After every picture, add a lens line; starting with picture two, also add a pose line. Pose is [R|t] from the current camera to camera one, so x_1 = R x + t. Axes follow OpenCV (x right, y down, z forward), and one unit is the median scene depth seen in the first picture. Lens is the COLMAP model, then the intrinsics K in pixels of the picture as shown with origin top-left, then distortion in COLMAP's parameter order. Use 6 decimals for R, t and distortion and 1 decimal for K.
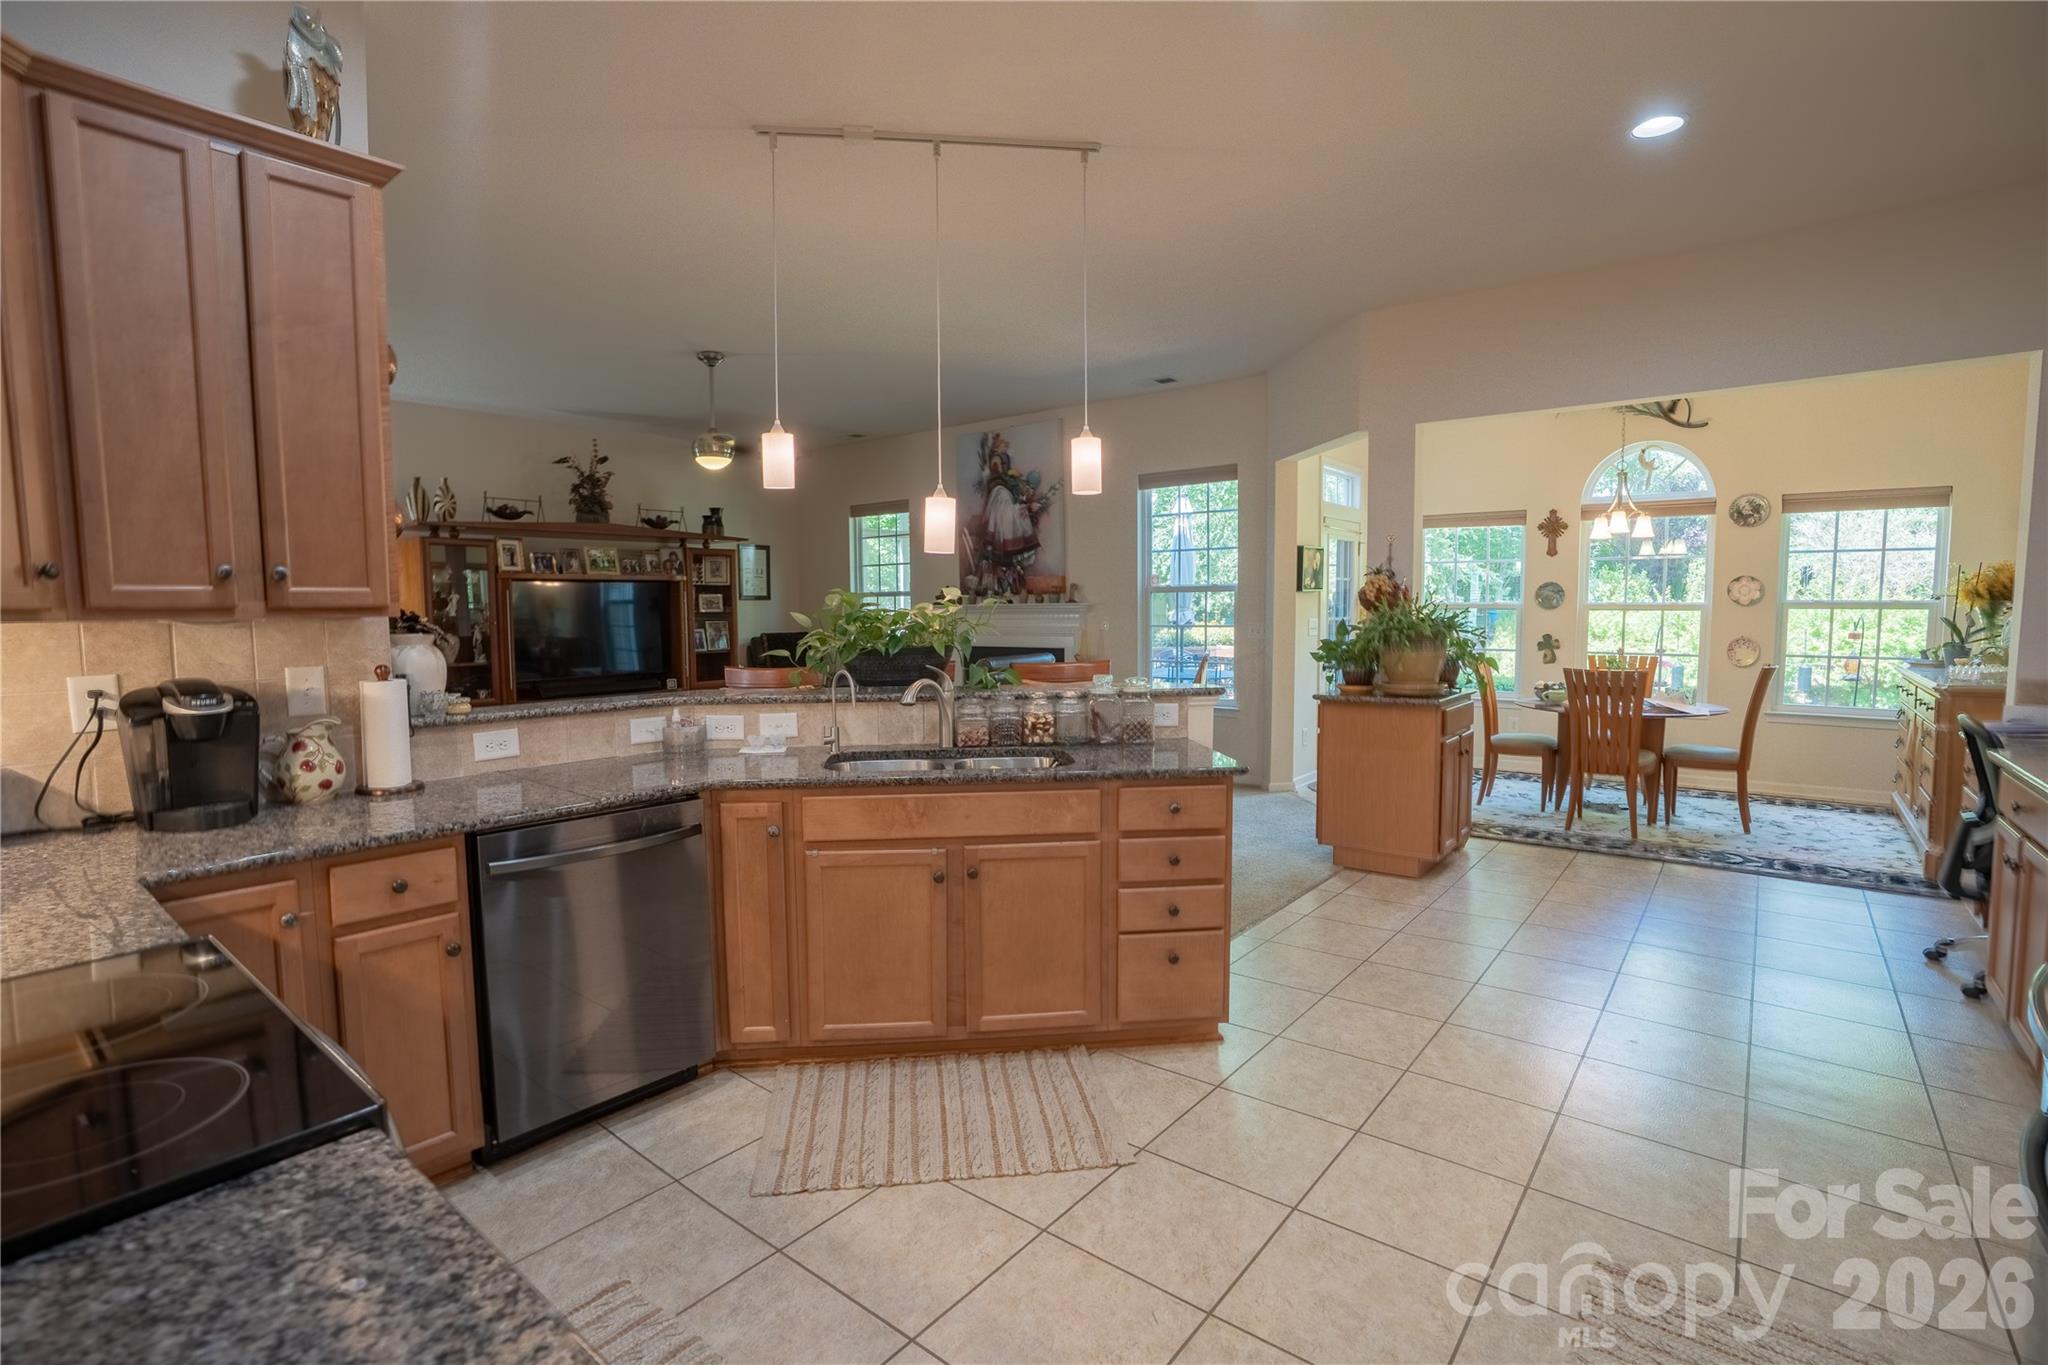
lens RADIAL K [[935.3, 0, 1030.0], [0, 935.3, 676.0], [0, 0, 1]] dist [-0.078549, 0.032997]
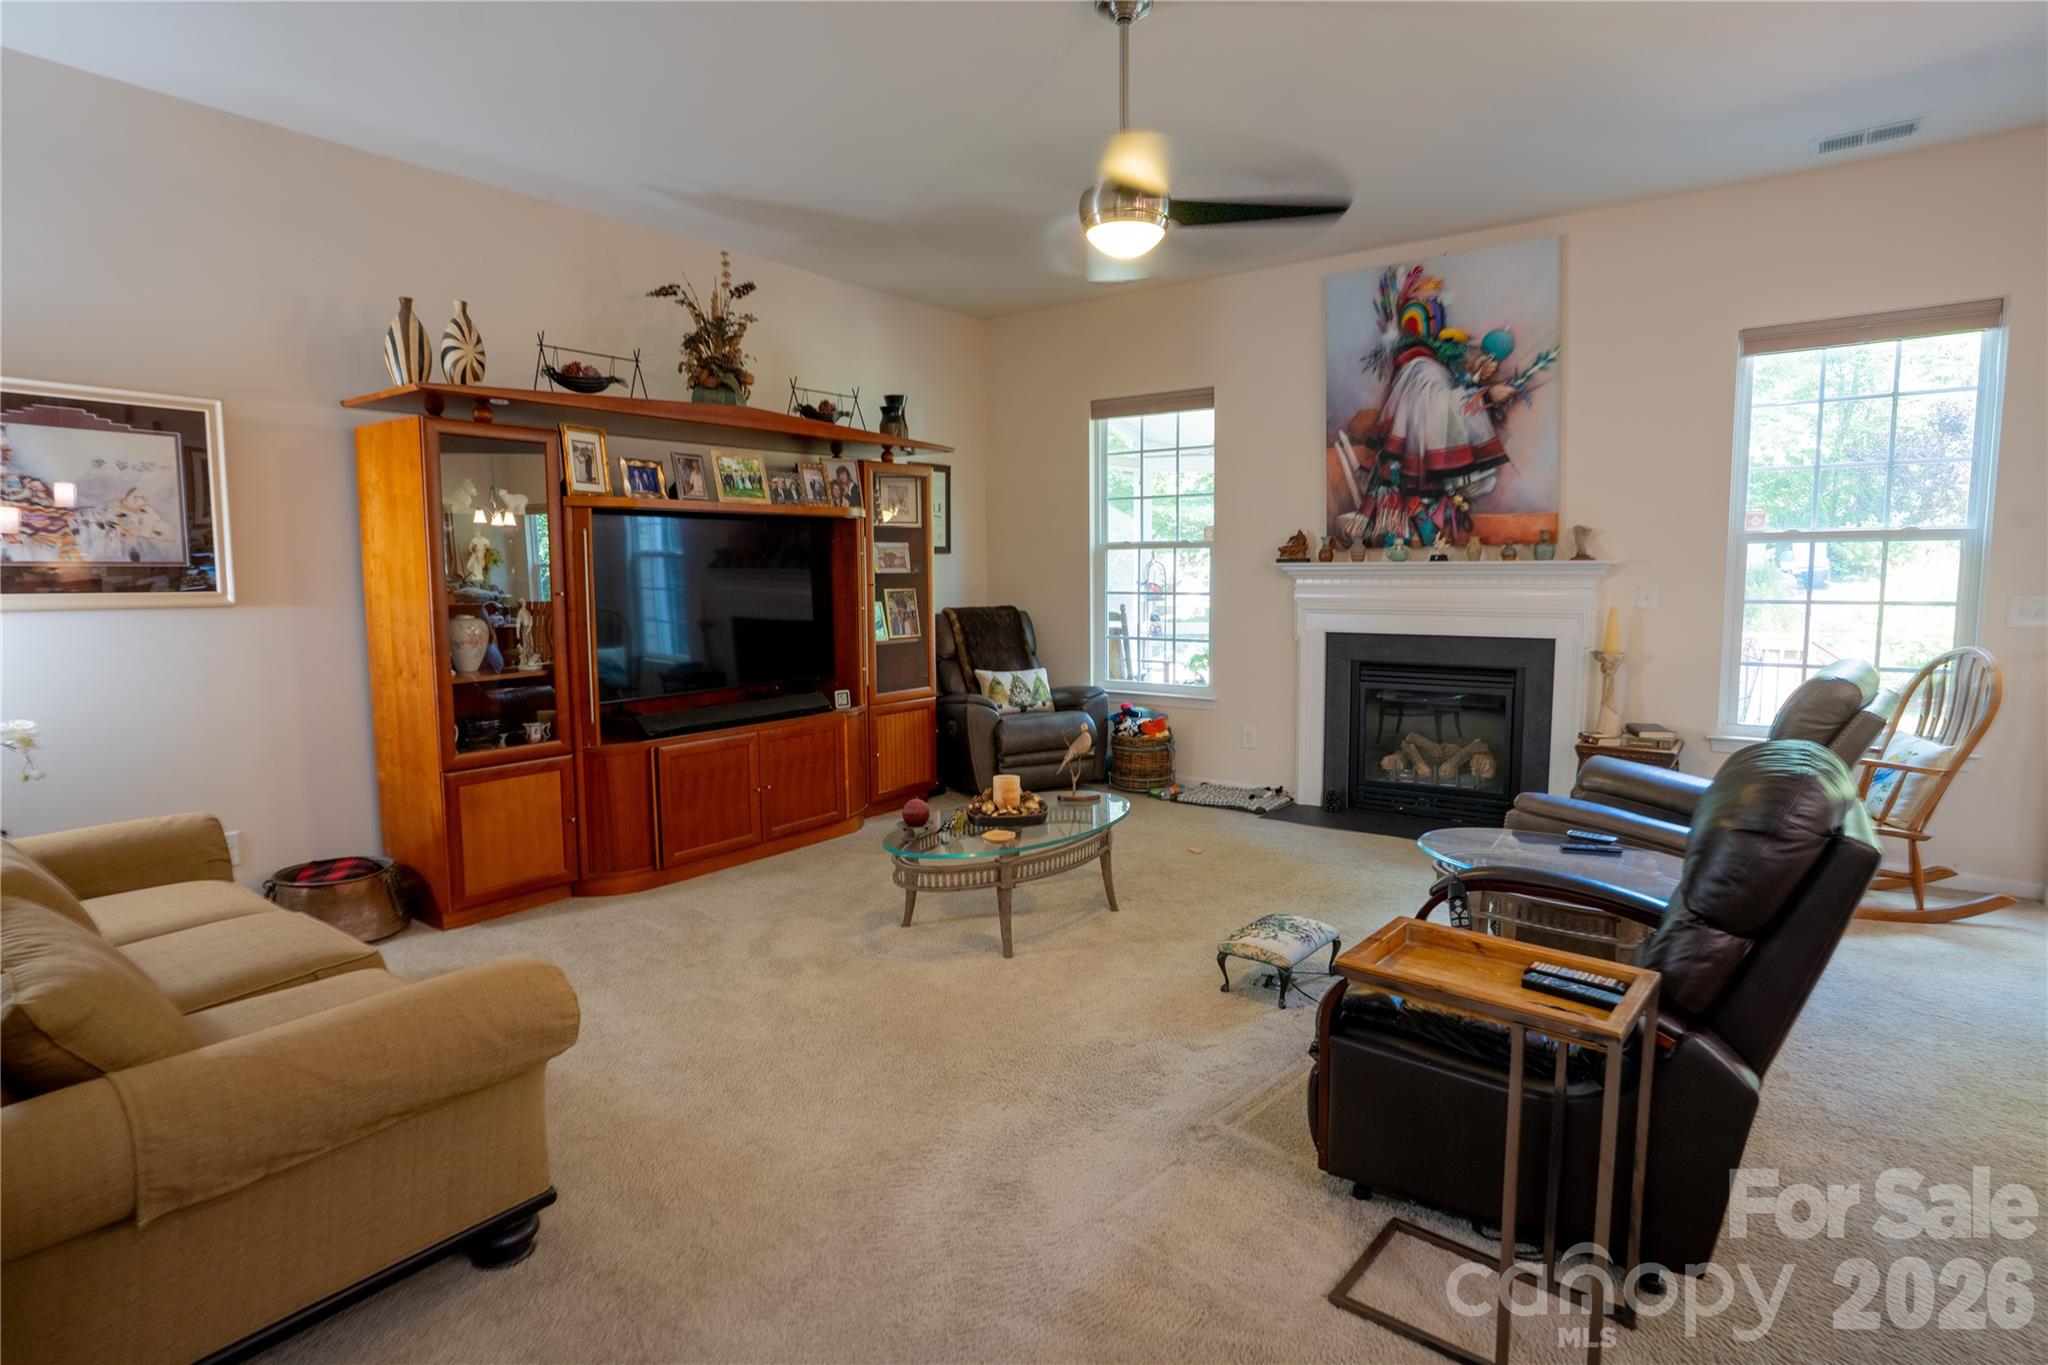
lens RADIAL K [[1057.6, 0, 1027.3], [0, 1057.6, 666.1], [0, 0, 1]] dist [-0.029582, 0.000055]
pose [[0.999438, -0.001579, 0.033472, -0.314321], [0.000884, 0.999784, 0.020774, -0.026739], [-0.033497, -0.020732, 0.999224, 0.366437]]
